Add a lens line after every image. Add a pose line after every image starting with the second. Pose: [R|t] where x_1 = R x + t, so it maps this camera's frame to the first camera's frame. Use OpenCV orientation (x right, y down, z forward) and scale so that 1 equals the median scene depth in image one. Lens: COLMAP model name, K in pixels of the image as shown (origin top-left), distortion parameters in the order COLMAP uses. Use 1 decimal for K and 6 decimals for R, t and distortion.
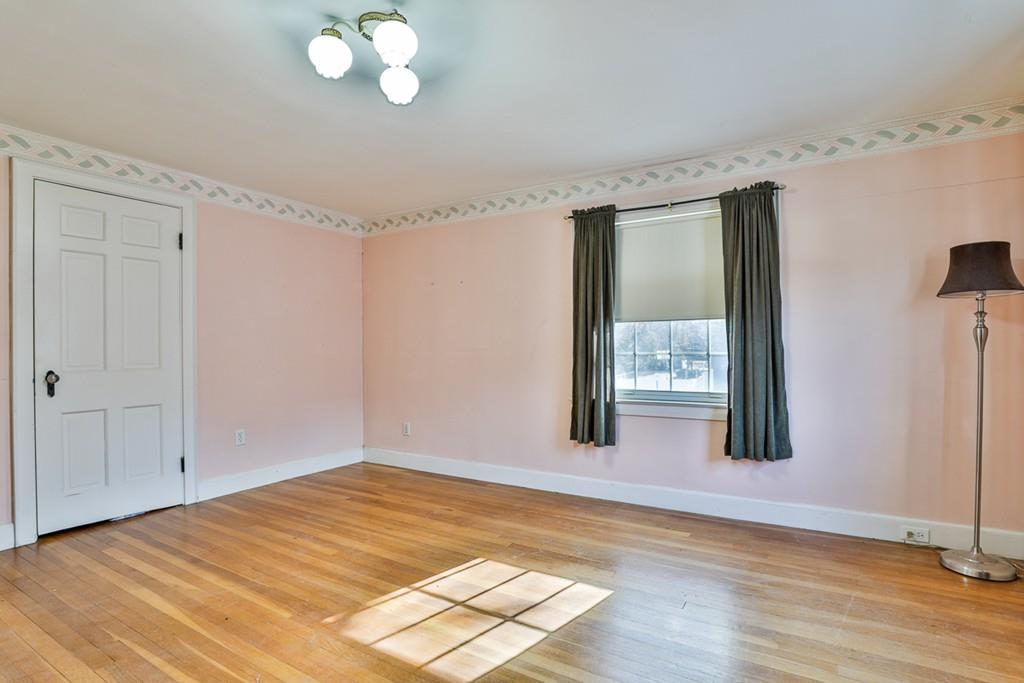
lens RADIAL K [[489.8, 0, 514.5], [0, 489.8, 343.1], [0, 0, 1]] dist [-0.029383, 0.004525]
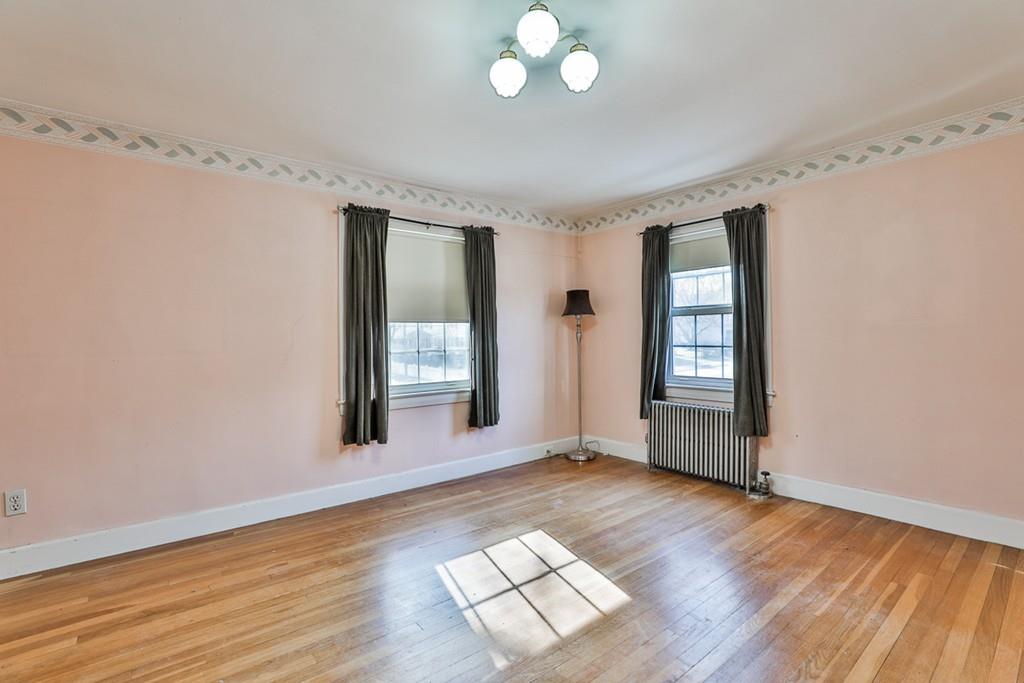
lens RADIAL K [[481.8, 0, 518.8], [0, 481.8, 335.9], [0, 0, 1]] dist [-0.026866, 0.003598]
pose [[0.346888, 0.010650, 0.937846, -0.727107], [0.009944, 0.999838, -0.015032, 0.005248], [-0.937854, 0.014541, 0.346726, 0.418968]]
